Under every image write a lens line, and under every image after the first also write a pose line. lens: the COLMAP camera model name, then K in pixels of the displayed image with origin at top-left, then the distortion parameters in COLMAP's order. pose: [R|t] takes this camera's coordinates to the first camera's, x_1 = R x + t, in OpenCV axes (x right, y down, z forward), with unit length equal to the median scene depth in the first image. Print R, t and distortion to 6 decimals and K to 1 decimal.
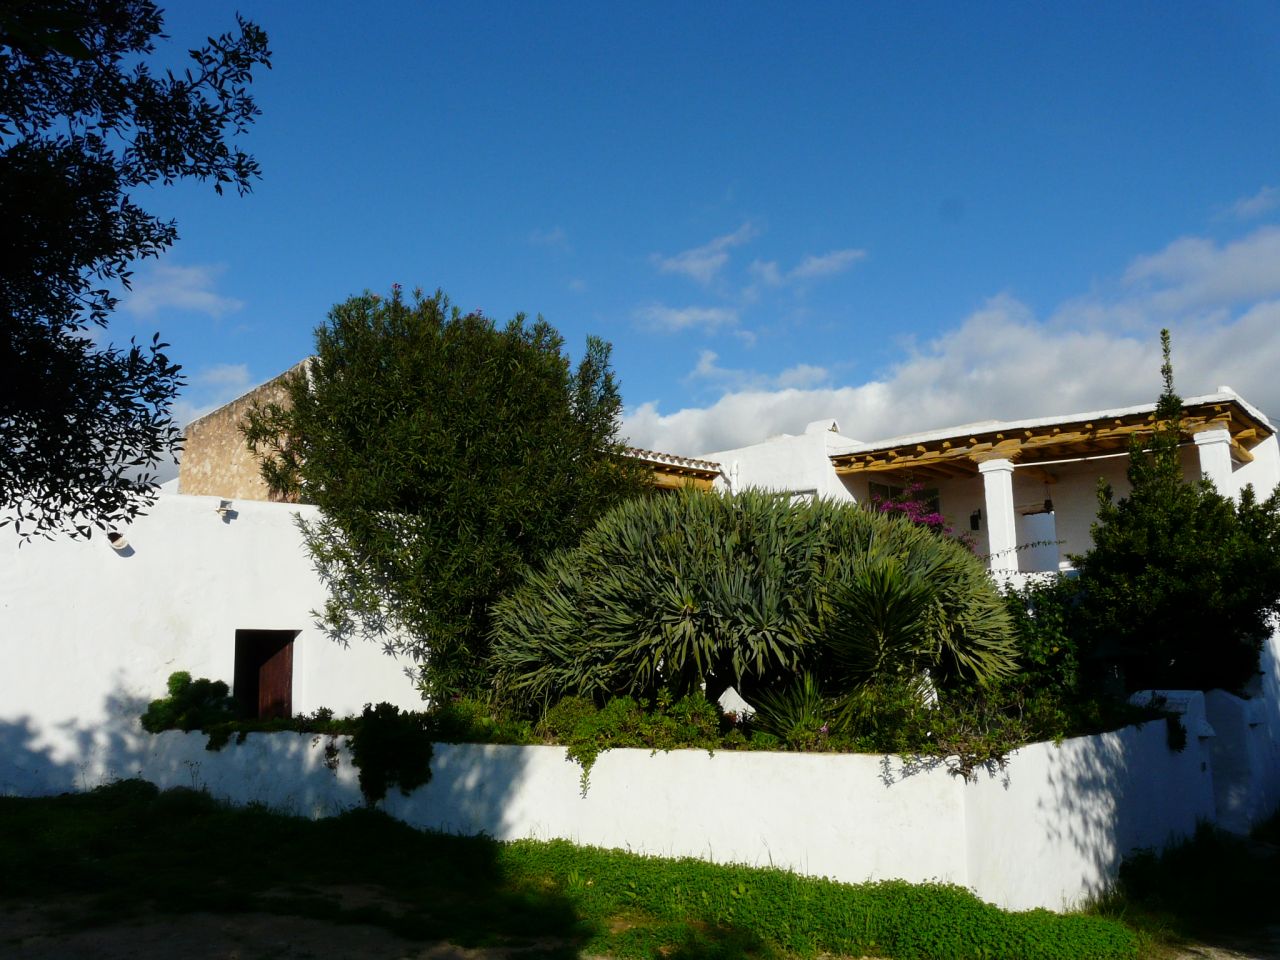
lens RADIAL K [[1078.4, 0, 629.2], [0, 1078.4, 479.7], [0, 0, 1]] dist [-0.100008, 0.149095]
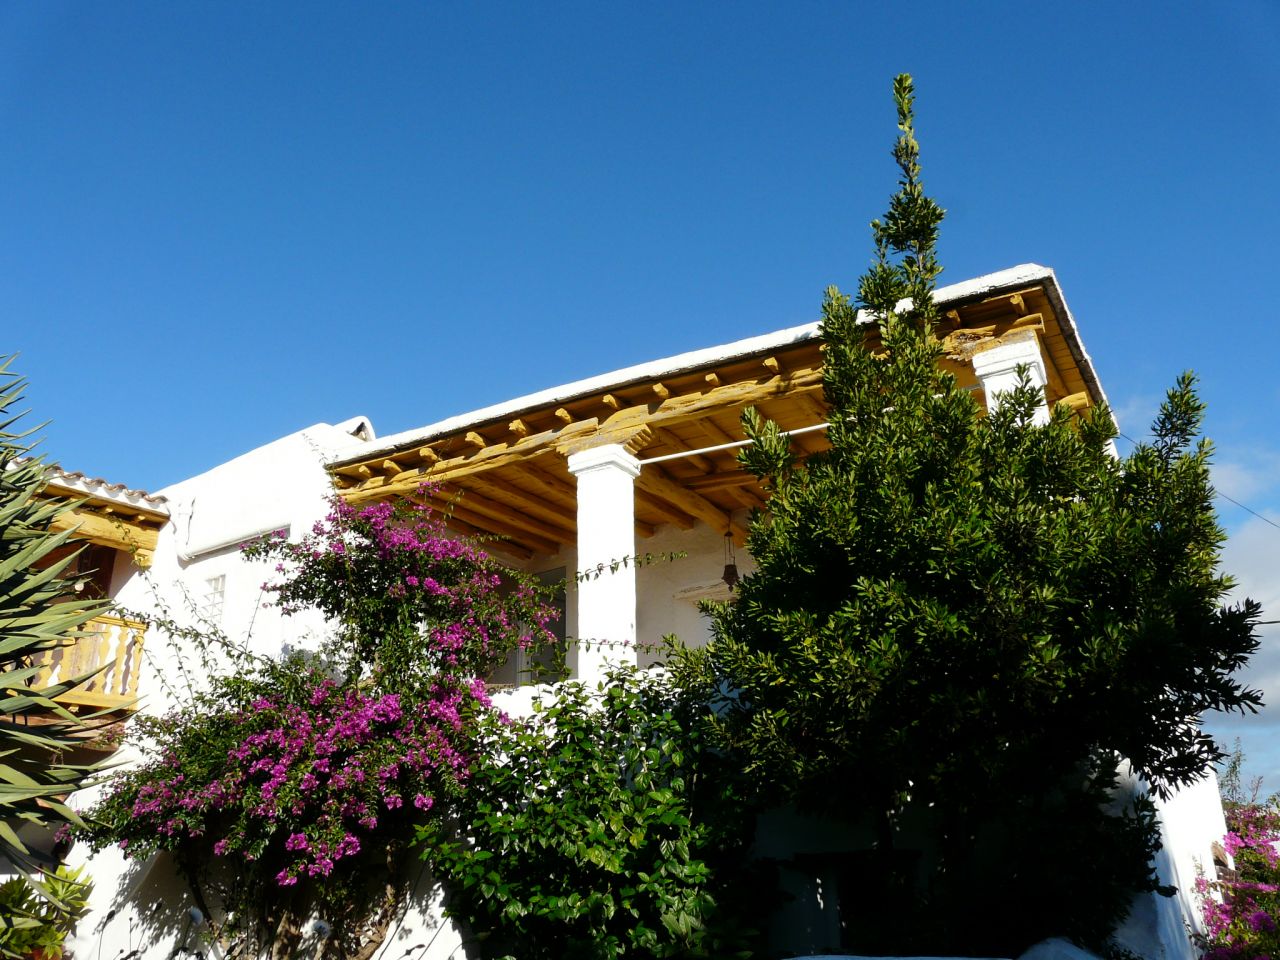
lens RADIAL K [[1078.4, 0, 629.2], [0, 1078.4, 479.7], [0, 0, 1]] dist [-0.100008, 0.149095]
pose [[0.985320, 0.059986, 0.159834, 0.280375], [-0.026664, 0.978820, -0.202977, 0.098394], [-0.168624, 0.195735, 0.966050, 0.523785]]
